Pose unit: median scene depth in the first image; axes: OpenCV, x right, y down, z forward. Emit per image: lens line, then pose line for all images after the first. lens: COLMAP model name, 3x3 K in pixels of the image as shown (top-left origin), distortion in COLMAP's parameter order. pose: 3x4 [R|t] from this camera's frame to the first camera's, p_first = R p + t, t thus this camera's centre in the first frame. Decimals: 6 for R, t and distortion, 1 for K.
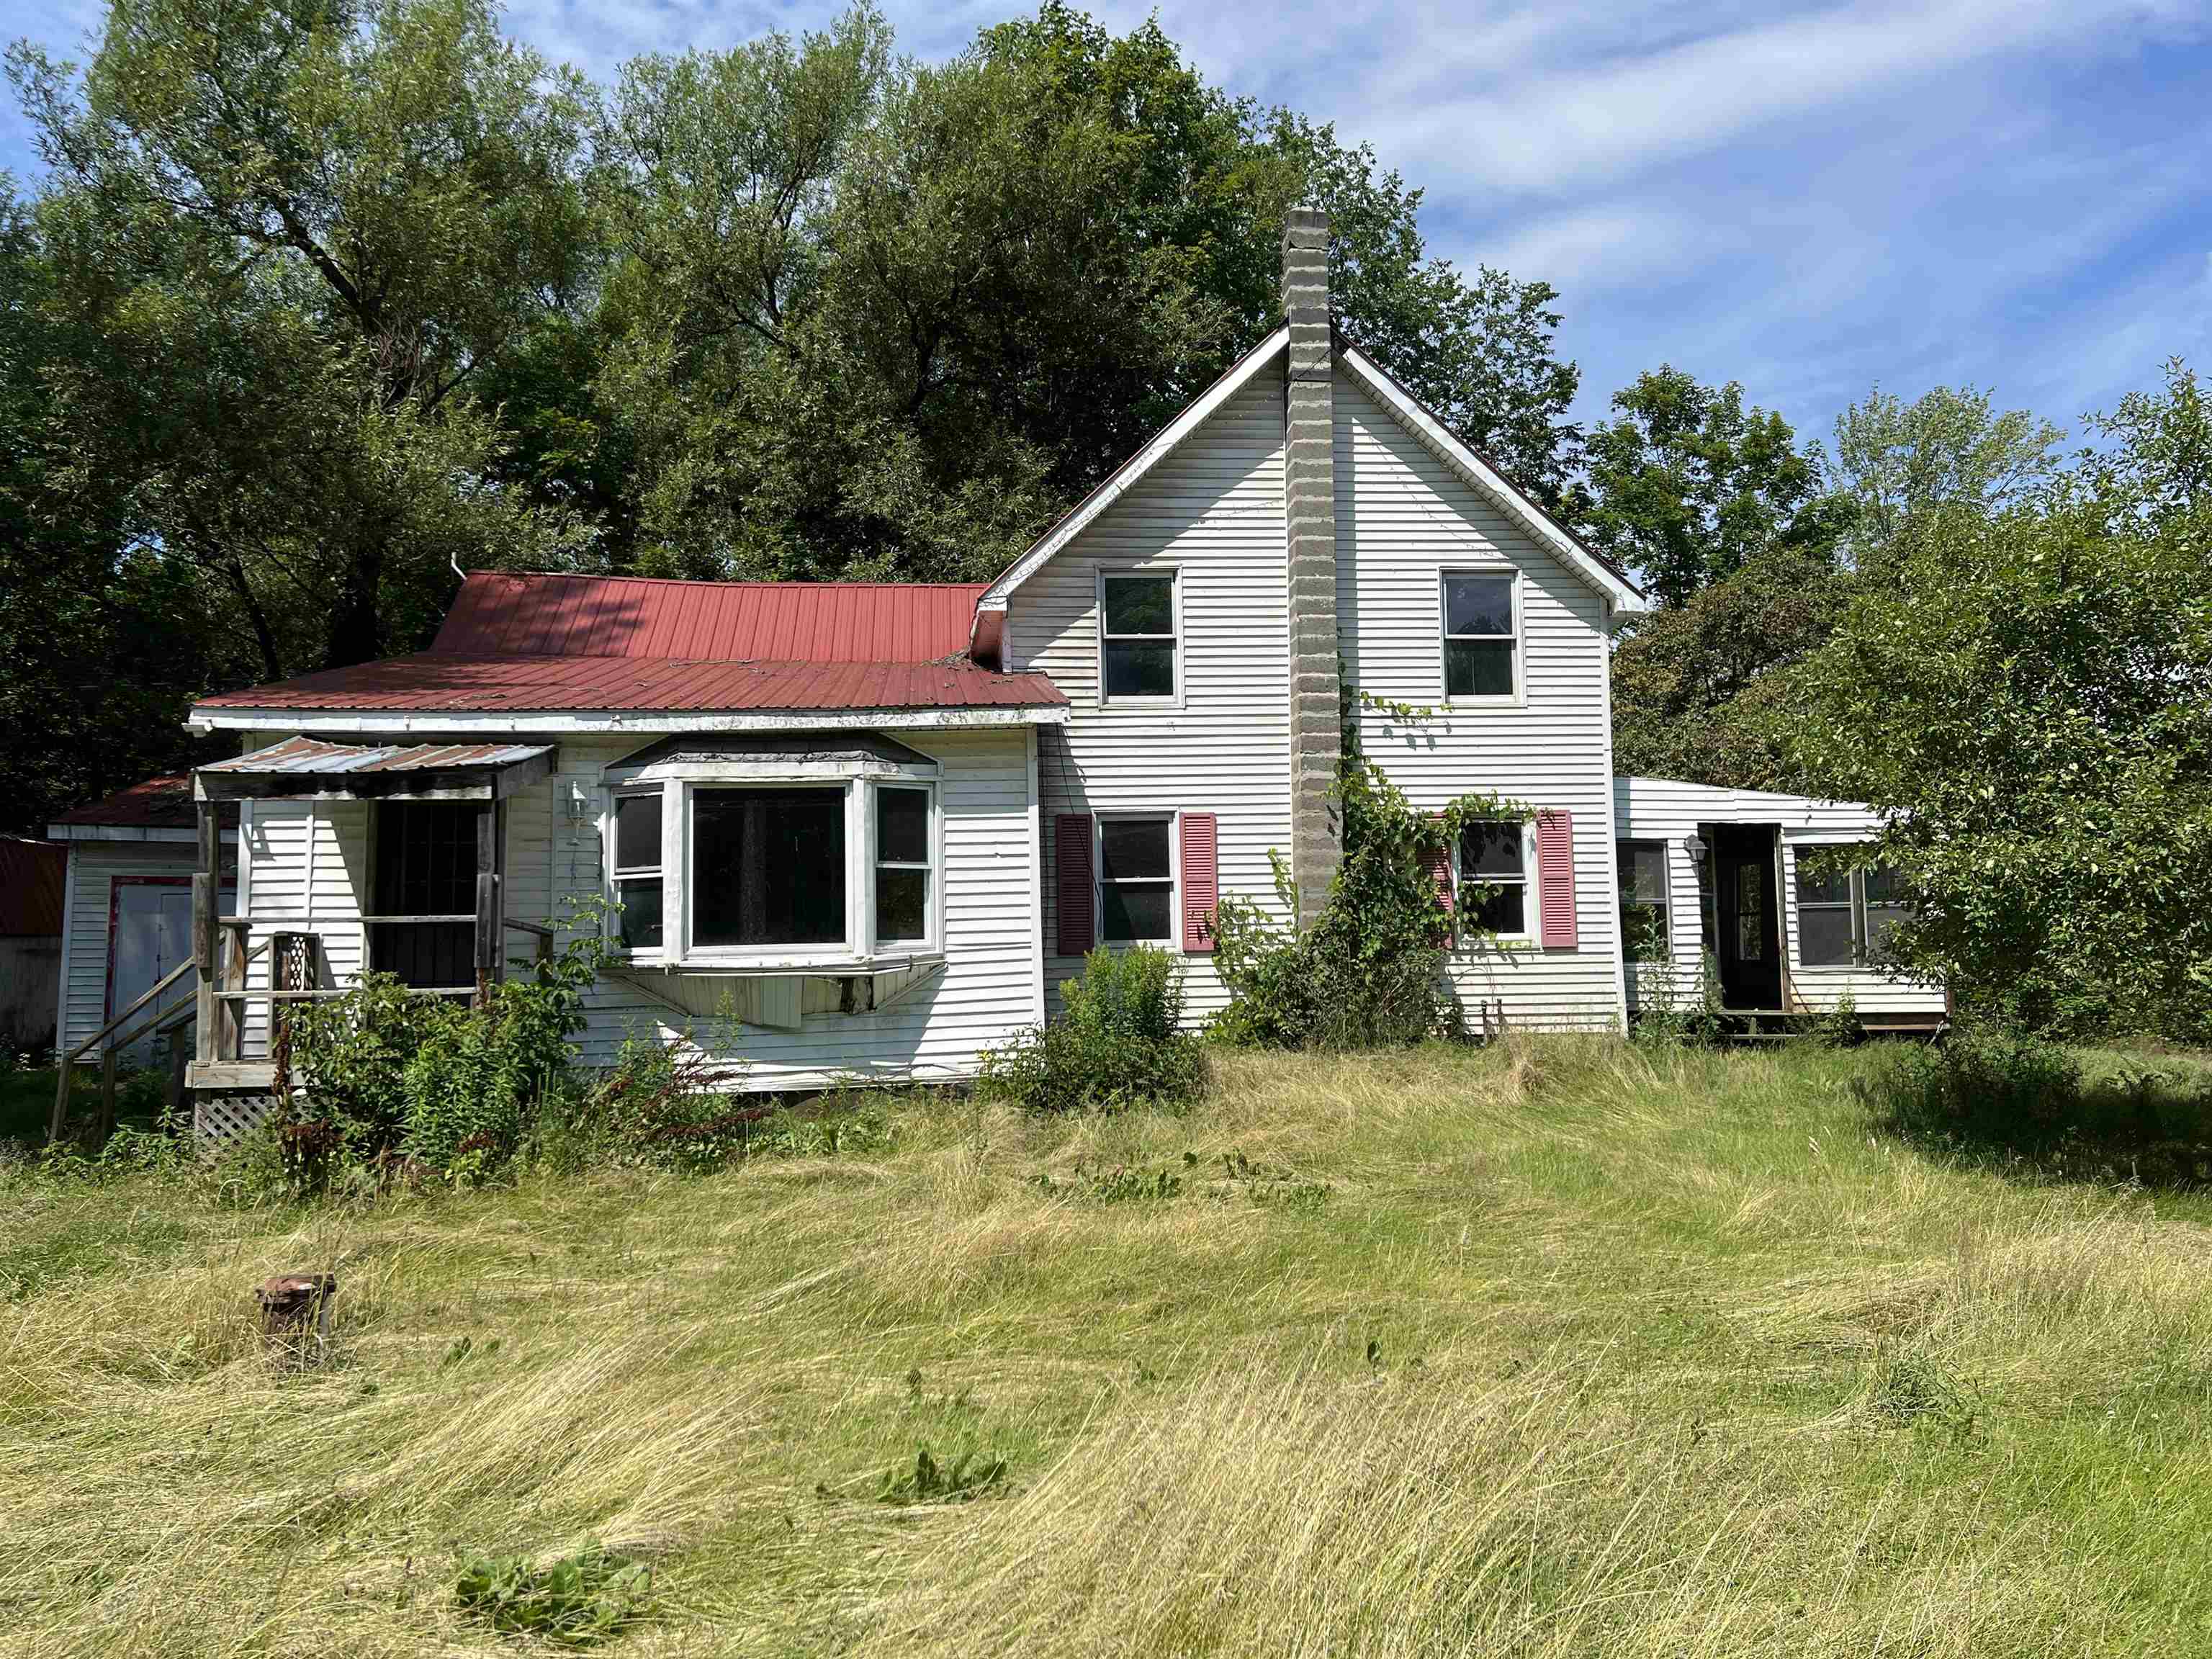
lens RADIAL K [[1685.8, 0, 1105.9], [0, 1685.8, 772.4], [0, 0, 1]] dist [0.070279, -0.090490]
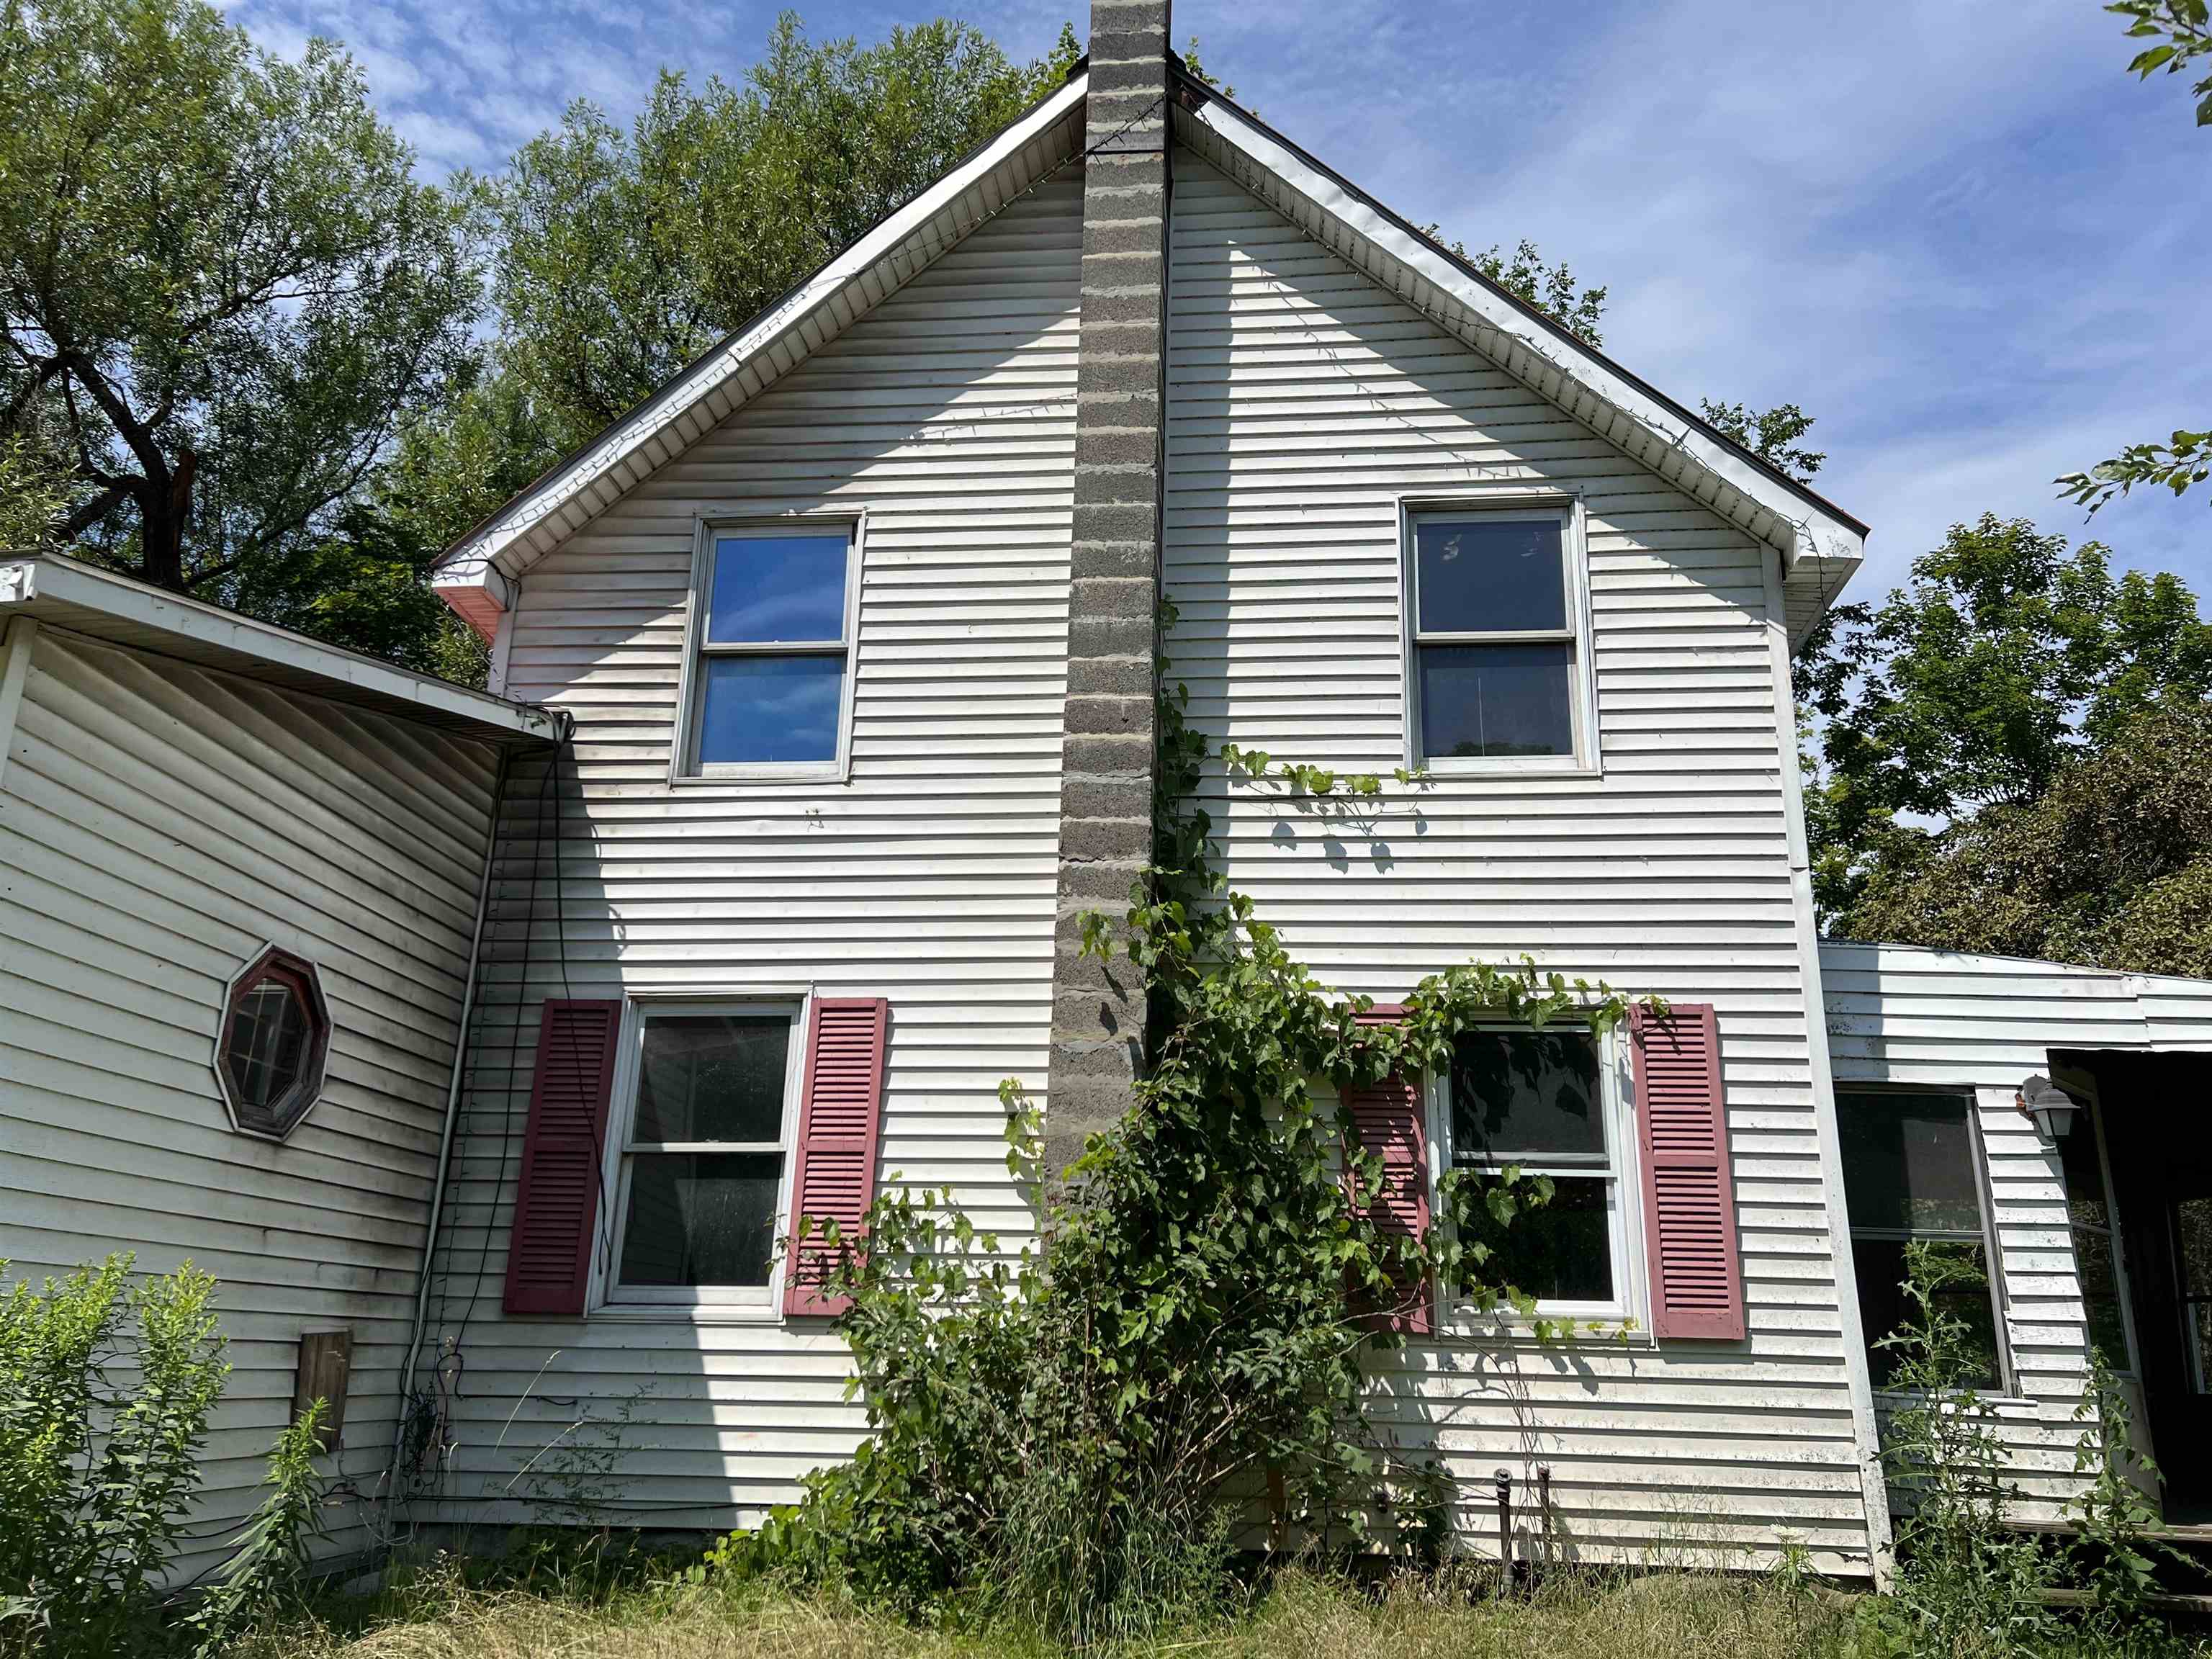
lens RADIAL K [[1685.8, 0, 1105.9], [0, 1685.8, 772.4], [0, 0, 1]] dist [0.070279, -0.090490]
pose [[0.981027, -0.025280, -0.192214, 0.208492], [-0.018158, 0.975122, -0.220924, 0.062941], [0.193017, 0.220223, 0.956162, 0.549447]]
